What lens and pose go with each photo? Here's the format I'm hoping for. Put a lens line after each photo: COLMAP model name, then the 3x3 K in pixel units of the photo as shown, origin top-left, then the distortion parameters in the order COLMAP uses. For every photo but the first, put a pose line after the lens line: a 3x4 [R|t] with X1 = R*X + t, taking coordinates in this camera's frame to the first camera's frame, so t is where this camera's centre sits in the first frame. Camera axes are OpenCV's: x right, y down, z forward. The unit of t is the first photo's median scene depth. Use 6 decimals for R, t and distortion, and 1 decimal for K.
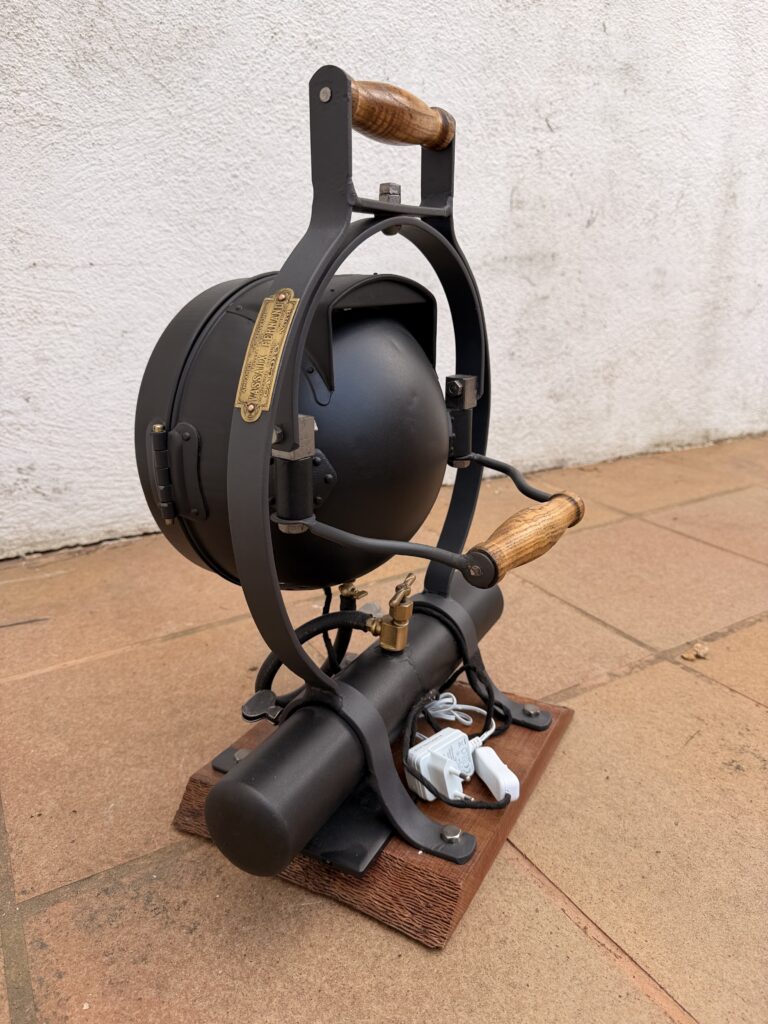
lens RADIAL K [[725.8, 0, 378.0], [0, 725.8, 509.6], [0, 0, 1]] dist [0.017024, -0.032179]
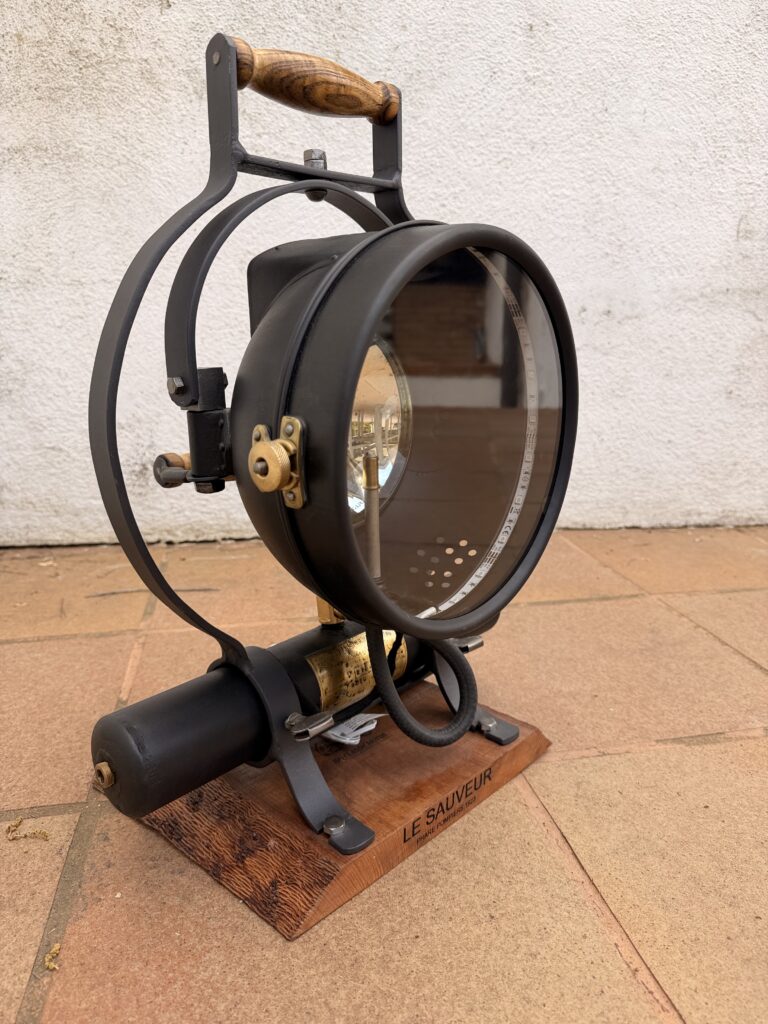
lens RADIAL K [[725.8, 0, 388.6], [0, 725.8, 507.5], [0, 0, 1]] dist [0.017024, -0.032179]
pose [[0.944980, 0.097347, -0.312307, 0.103287], [-0.125262, 0.989612, -0.070554, 0.061949], [0.302194, 0.105792, 0.947358, 0.021256]]
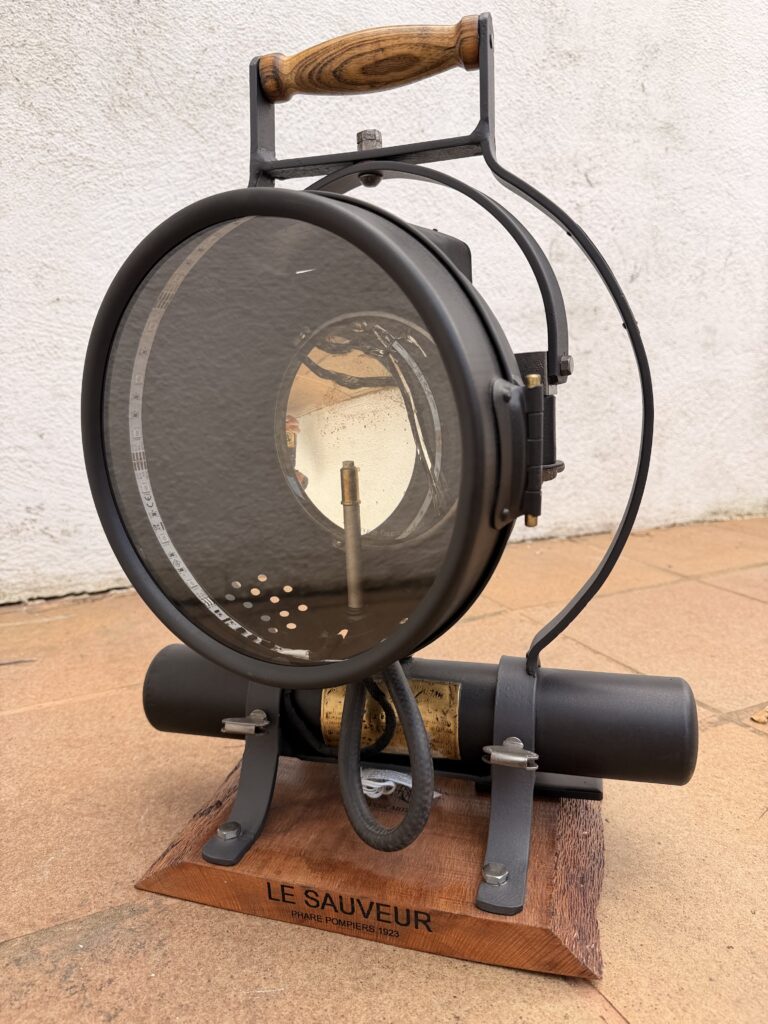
lens RADIAL K [[725.8, 0, 384.9], [0, 725.8, 509.8], [0, 0, 1]] dist [0.017024, -0.032179]
pose [[0.997941, 0.013641, -0.062667, 0.033886], [-0.022098, 0.990420, -0.136306, 0.066329], [0.060208, 0.137410, 0.988683, 0.084721]]
